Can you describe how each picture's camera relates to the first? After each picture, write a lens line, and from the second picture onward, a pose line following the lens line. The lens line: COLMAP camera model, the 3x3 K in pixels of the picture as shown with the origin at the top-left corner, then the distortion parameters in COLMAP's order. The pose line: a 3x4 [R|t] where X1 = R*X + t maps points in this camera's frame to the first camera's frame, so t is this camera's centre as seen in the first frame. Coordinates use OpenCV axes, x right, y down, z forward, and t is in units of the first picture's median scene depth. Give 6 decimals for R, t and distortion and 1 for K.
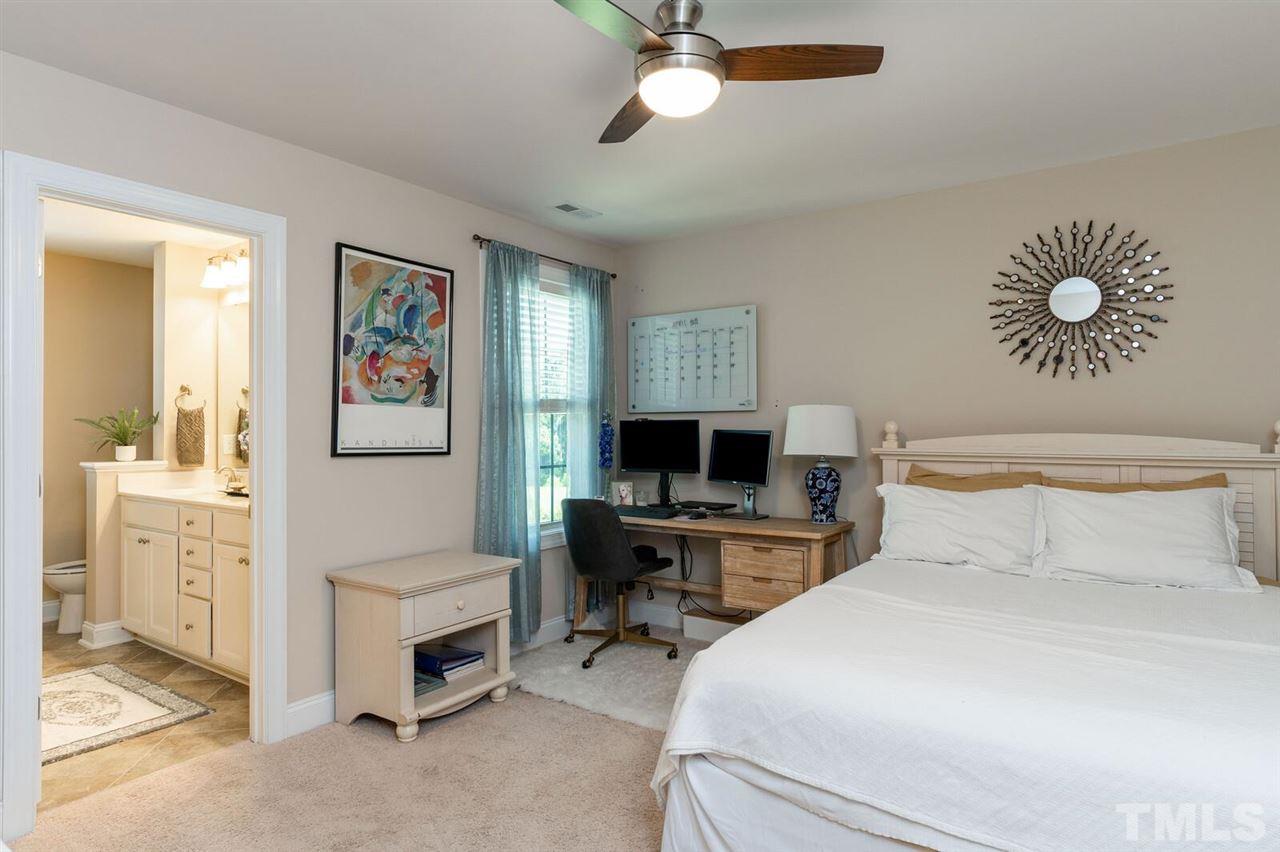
lens RADIAL K [[714.6, 0, 642.1], [0, 714.6, 413.6], [0, 0, 1]] dist [0.002315, -0.000616]
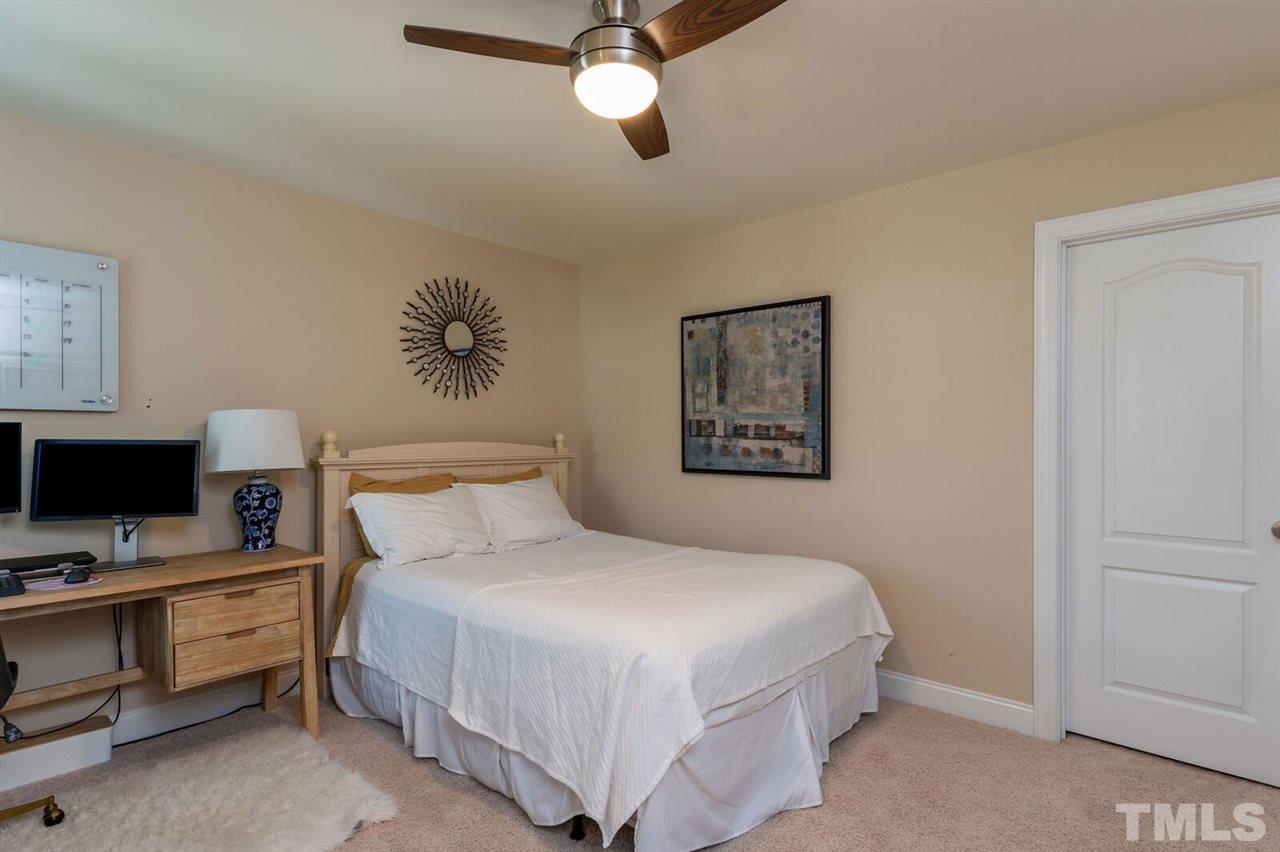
lens RADIAL K [[637.3, 0, 644.2], [0, 637.3, 429.9], [0, 0, 1]] dist [0.006083, -0.001098]
pose [[0.124827, 0.017230, 0.992029, -0.499668], [-0.019421, 0.999700, -0.014919, 0.016579], [-0.991988, -0.017404, 0.125124, 0.524423]]
